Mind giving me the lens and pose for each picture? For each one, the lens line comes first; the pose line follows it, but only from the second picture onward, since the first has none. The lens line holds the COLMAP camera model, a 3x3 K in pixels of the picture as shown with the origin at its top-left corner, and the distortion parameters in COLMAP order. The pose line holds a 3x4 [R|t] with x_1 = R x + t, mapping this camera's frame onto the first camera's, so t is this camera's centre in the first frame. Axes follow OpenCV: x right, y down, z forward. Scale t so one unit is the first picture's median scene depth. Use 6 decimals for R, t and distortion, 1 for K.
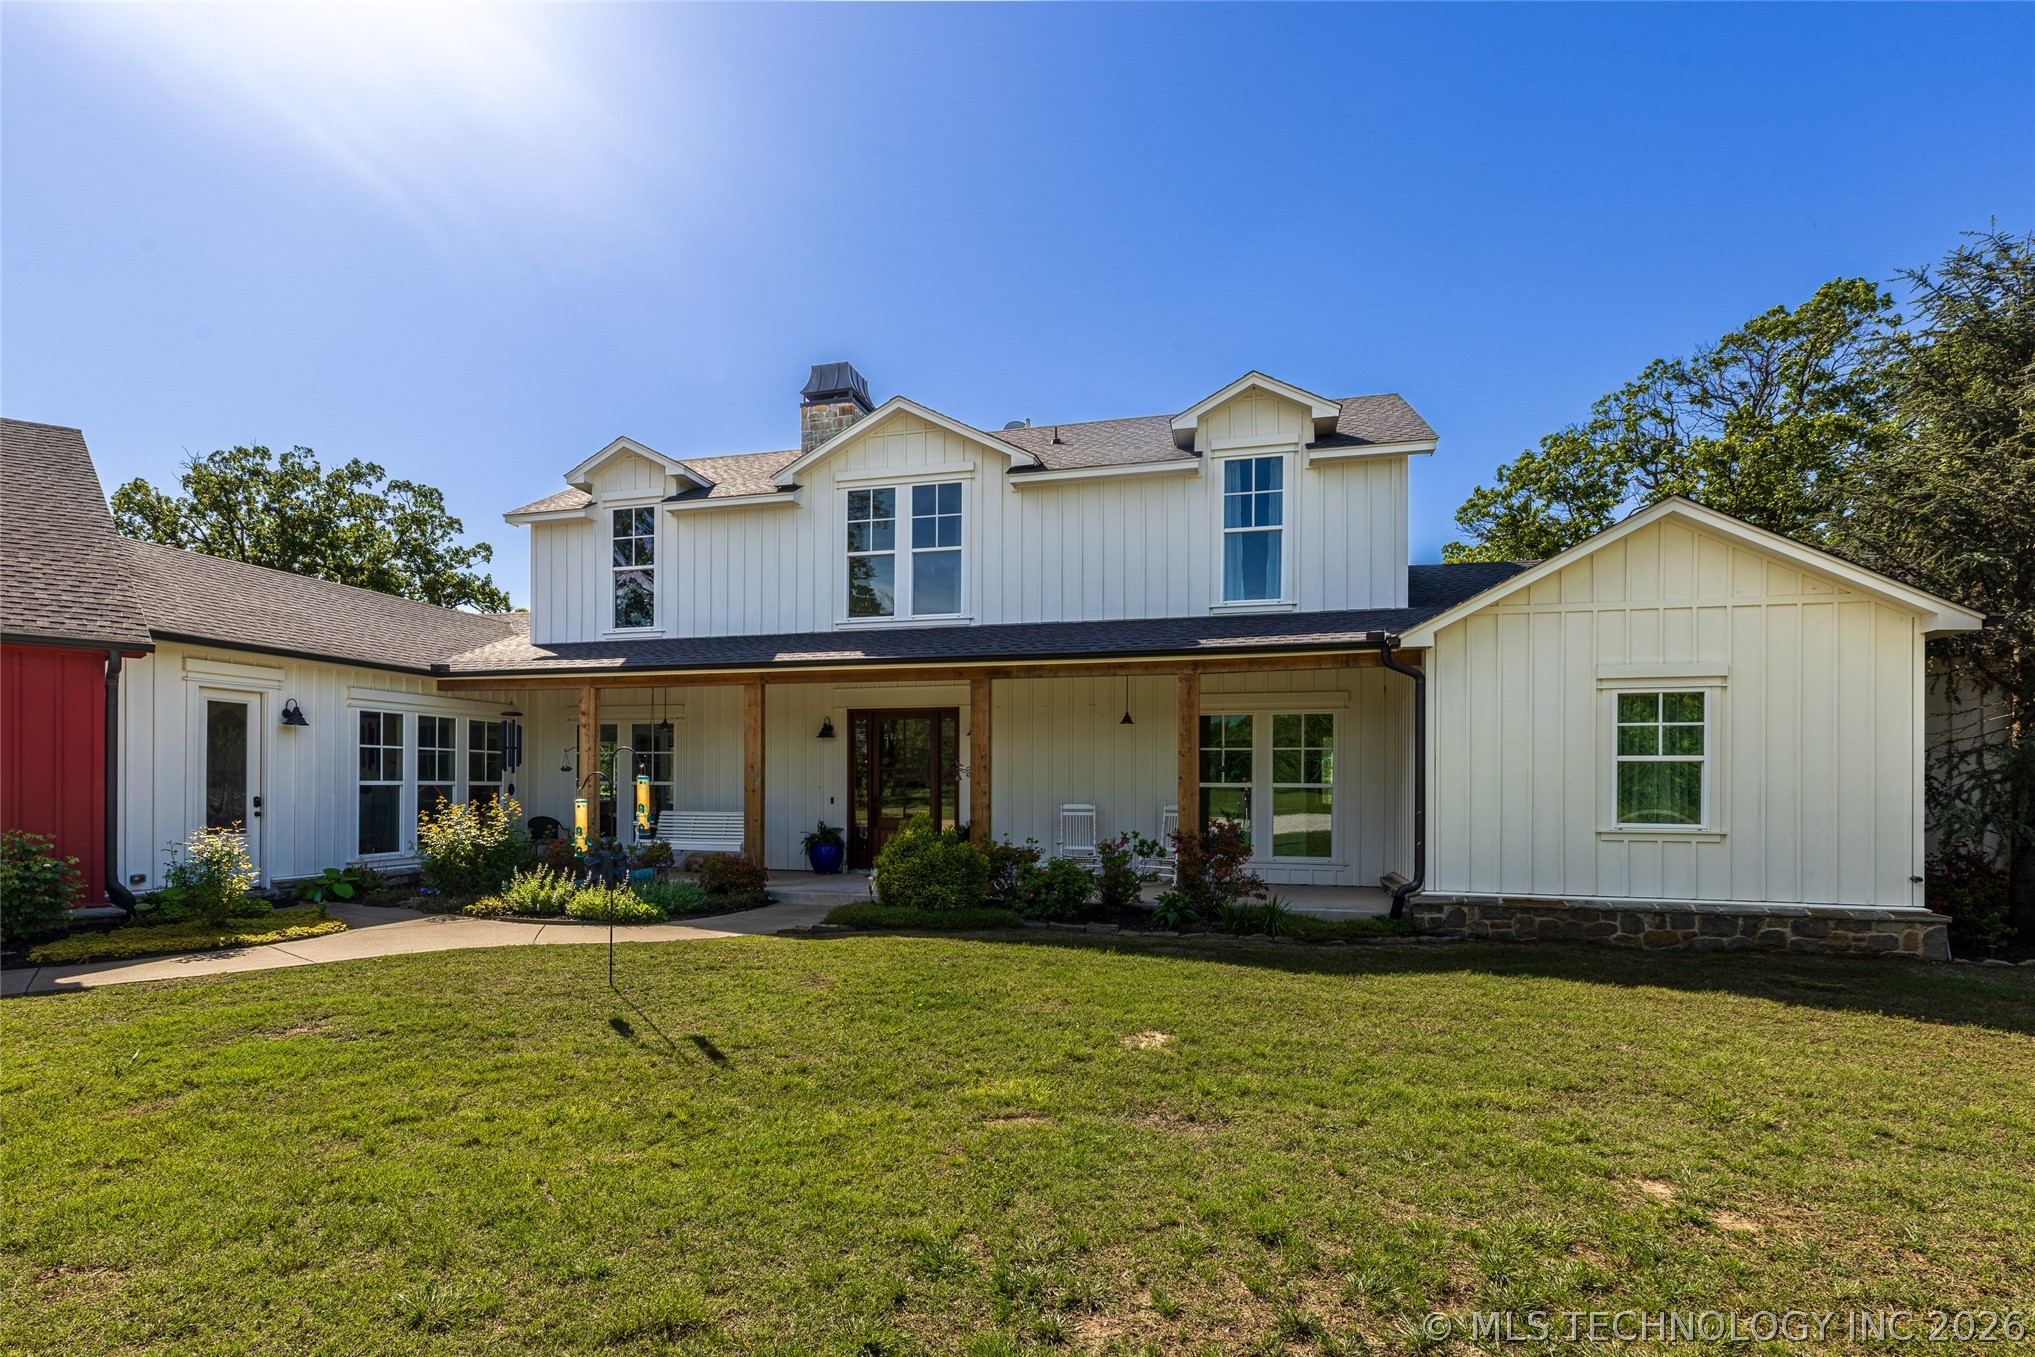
lens RADIAL K [[1057.1, 0, 931.3], [0, 1057.1, 782.1], [0, 0, 1]] dist [-0.000168, 0.000892]
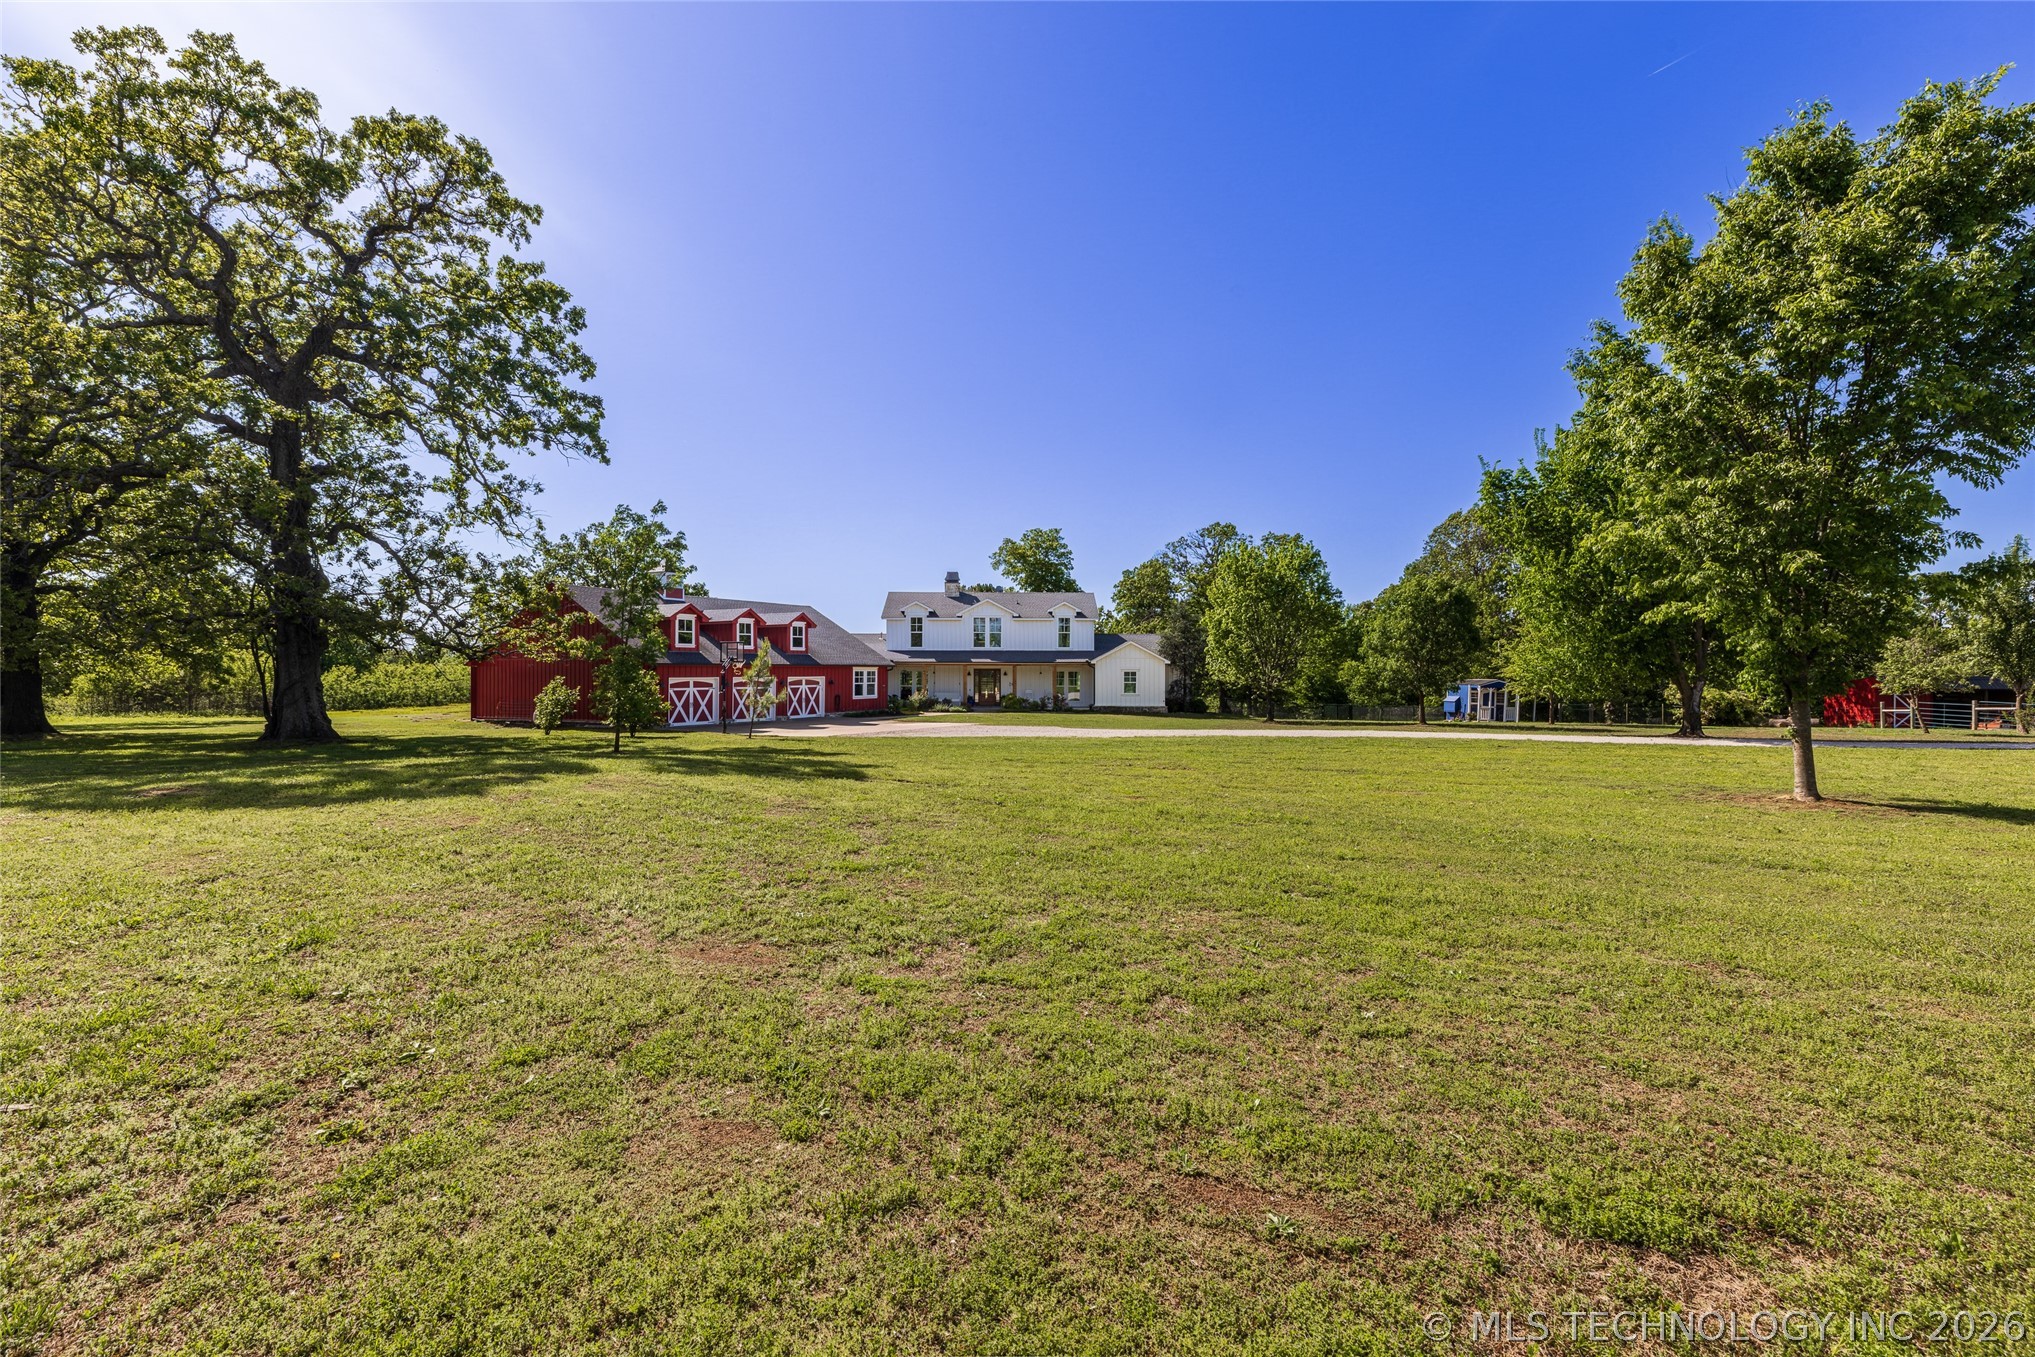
lens RADIAL K [[905.2, 0, 1009.2], [0, 905.2, 673.1], [0, 0, 1]] dist [-0.000848, 0.000928]
pose [[0.958034, -0.003594, 0.286633, -1.073862], [0.001139, 0.999961, 0.008734, -0.088642], [-0.286653, -0.008041, 0.958001, -2.765609]]
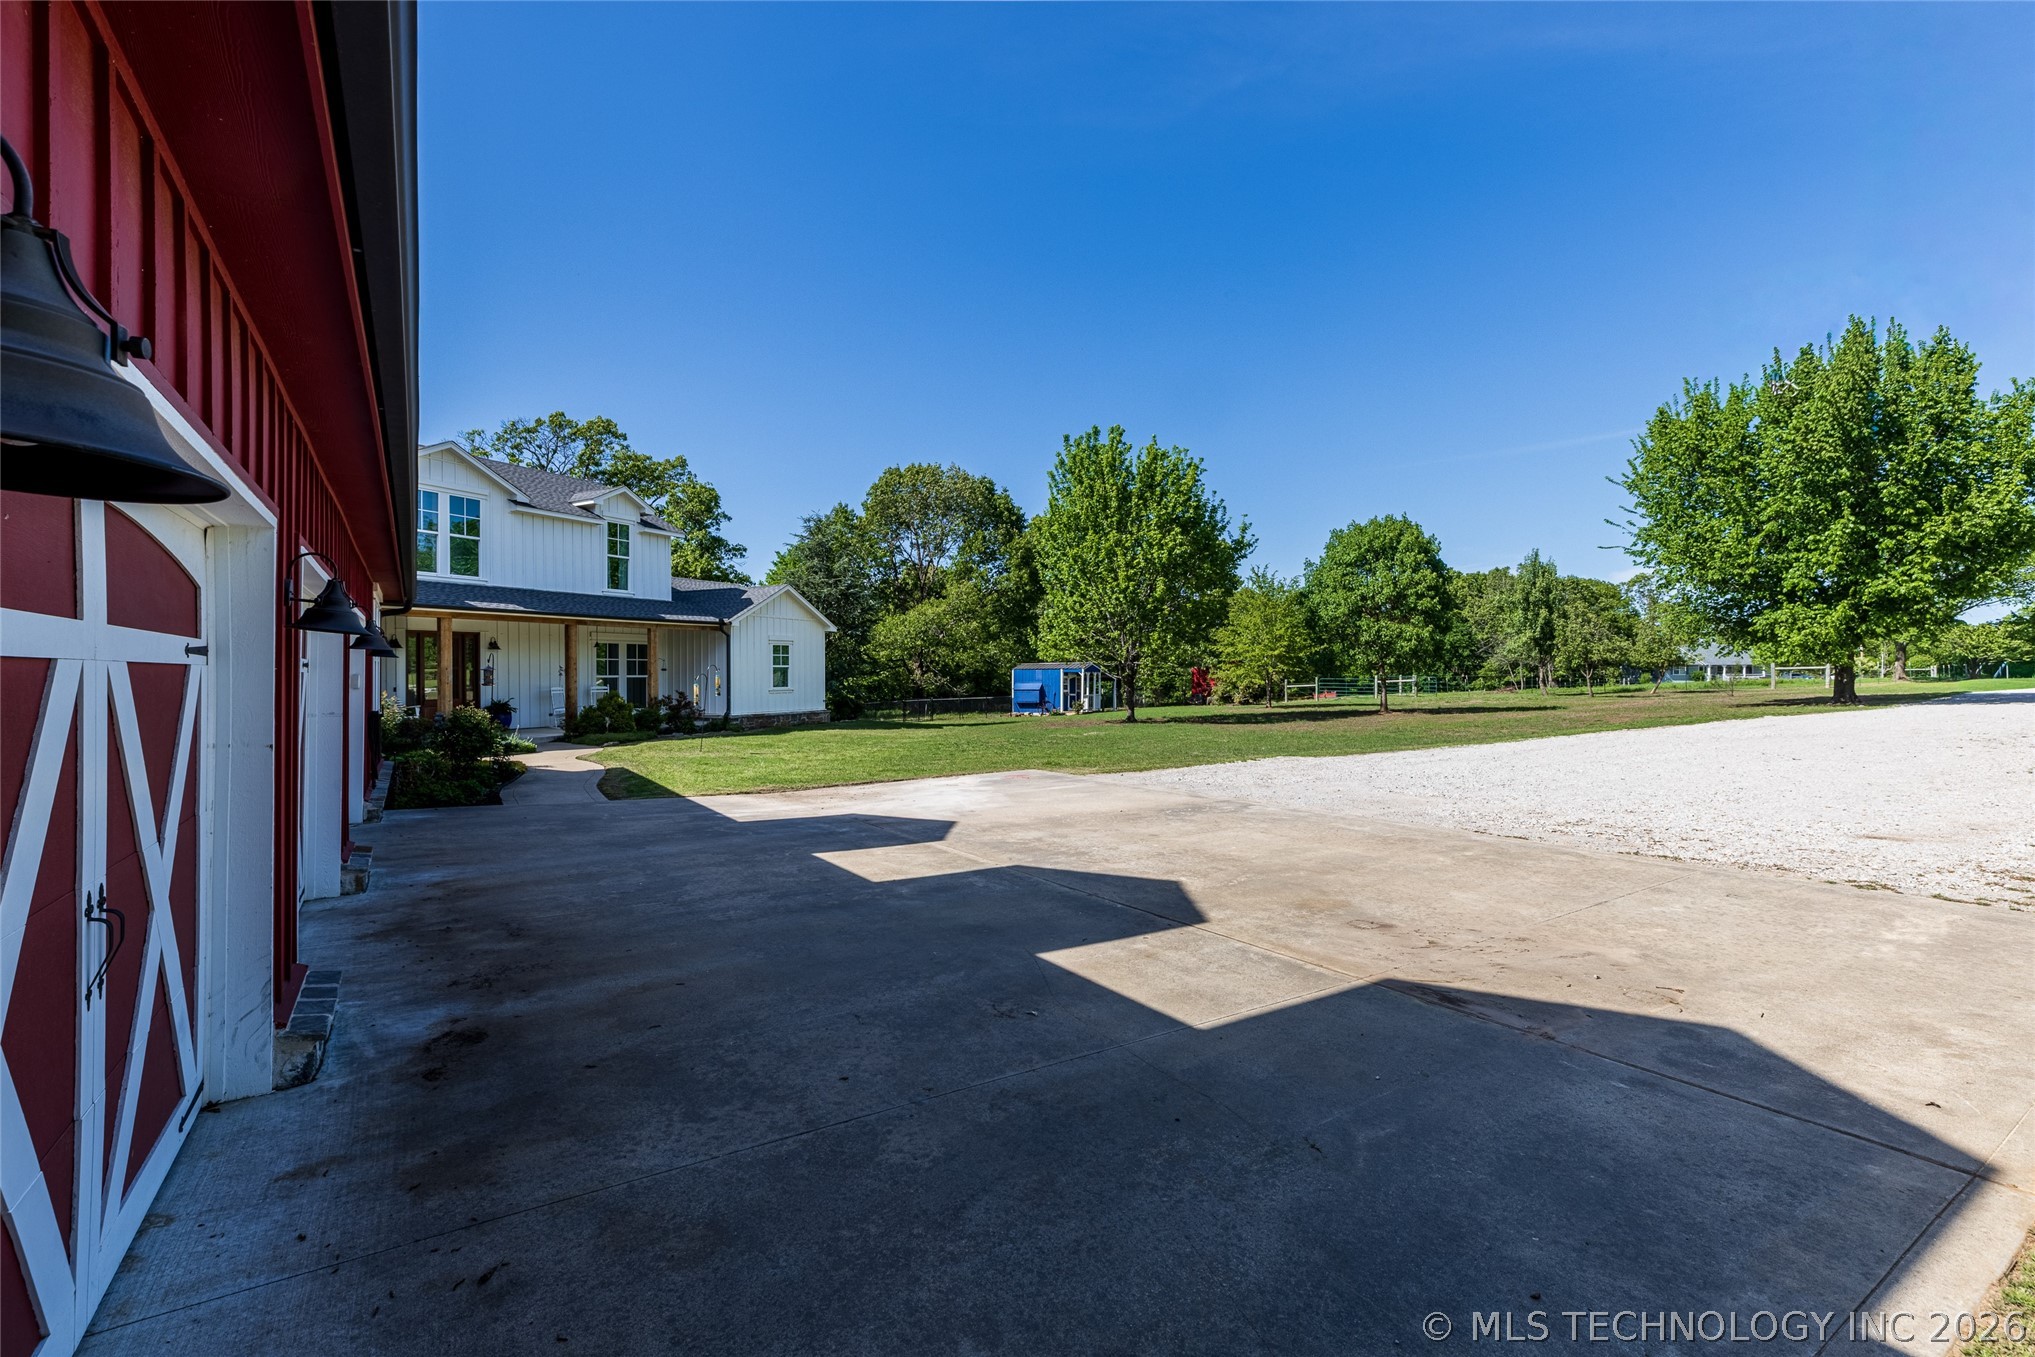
lens RADIAL K [[905.2, 0, 1024.0], [0, 905.2, 670.0], [0, 0, 1]] dist [-0.000848, 0.000928]
pose [[0.171879, -0.002571, 0.985115, -1.318668], [0.001624, 0.999996, 0.002327, -0.012218], [-0.985117, 0.001200, 0.171882, -0.122102]]
